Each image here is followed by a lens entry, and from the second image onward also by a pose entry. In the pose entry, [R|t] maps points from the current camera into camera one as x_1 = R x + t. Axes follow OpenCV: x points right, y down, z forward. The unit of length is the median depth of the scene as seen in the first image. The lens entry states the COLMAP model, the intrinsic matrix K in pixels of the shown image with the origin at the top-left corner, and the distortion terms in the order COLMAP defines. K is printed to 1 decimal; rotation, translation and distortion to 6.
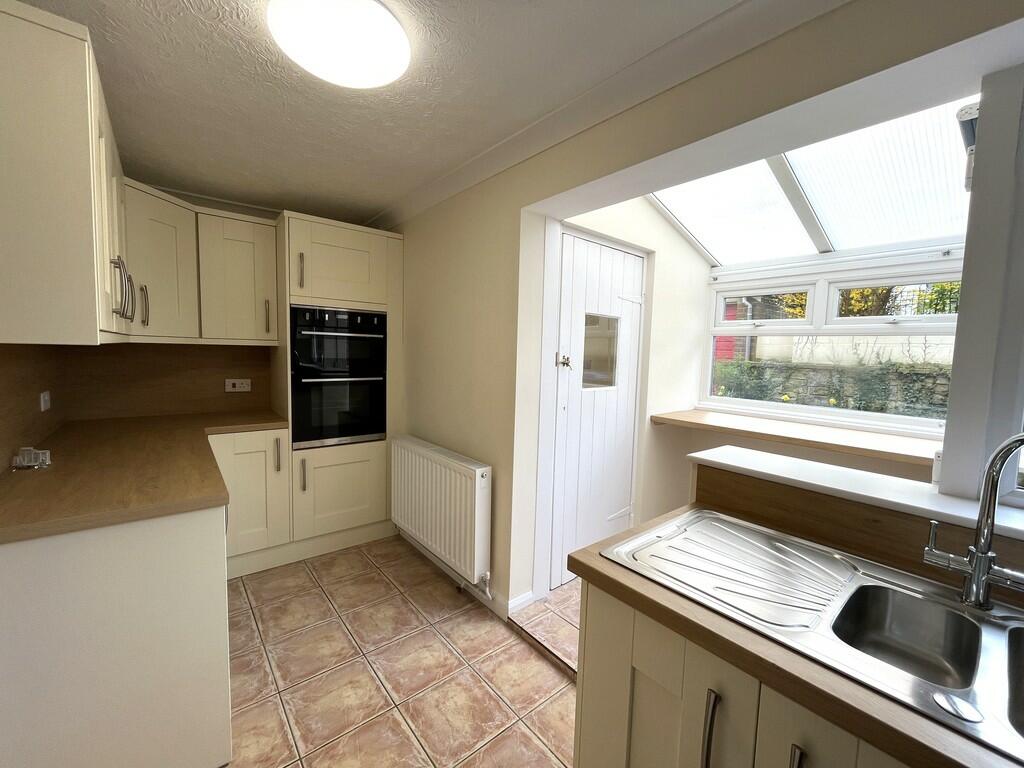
lens RADIAL K [[412.4, 0, 512.0], [0, 412.4, 384.0], [0, 0, 1]] dist [-0.001212, -0.000251]
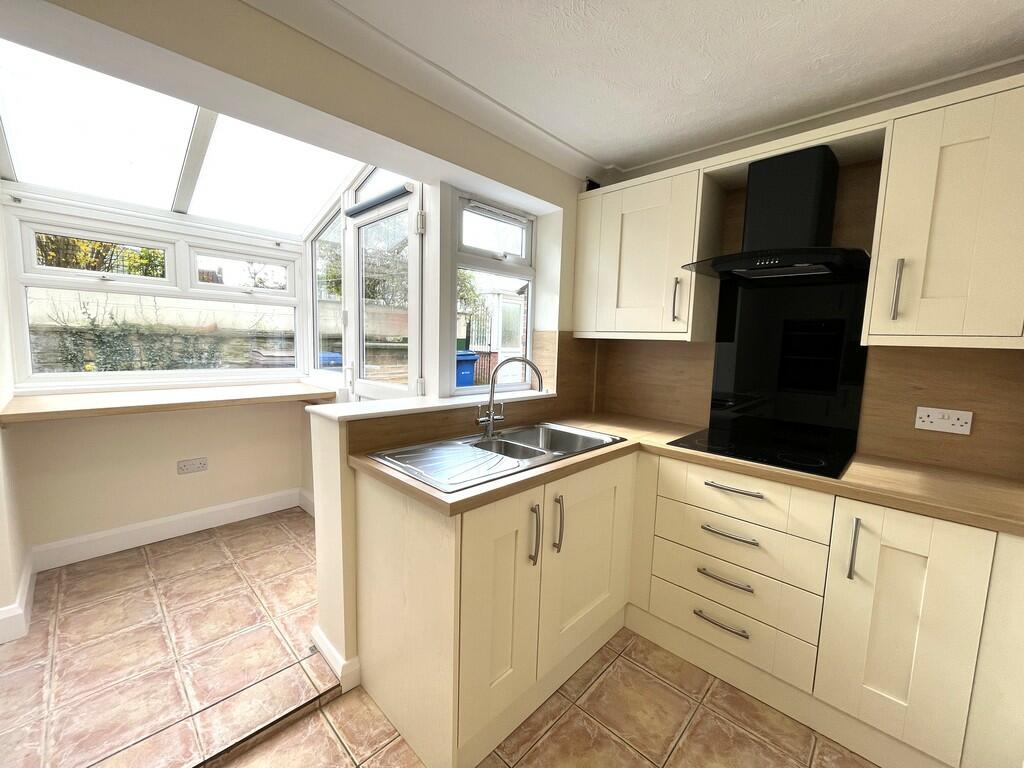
lens RADIAL K [[412.4, 0, 512.0], [0, 412.4, 384.0], [0, 0, 1]] dist [-0.001212, -0.000251]
pose [[-0.105926, -0.141731, 0.984221, -0.197669], [0.042249, 0.988255, 0.146859, -0.015101], [-0.993476, 0.057139, -0.098694, 0.188908]]
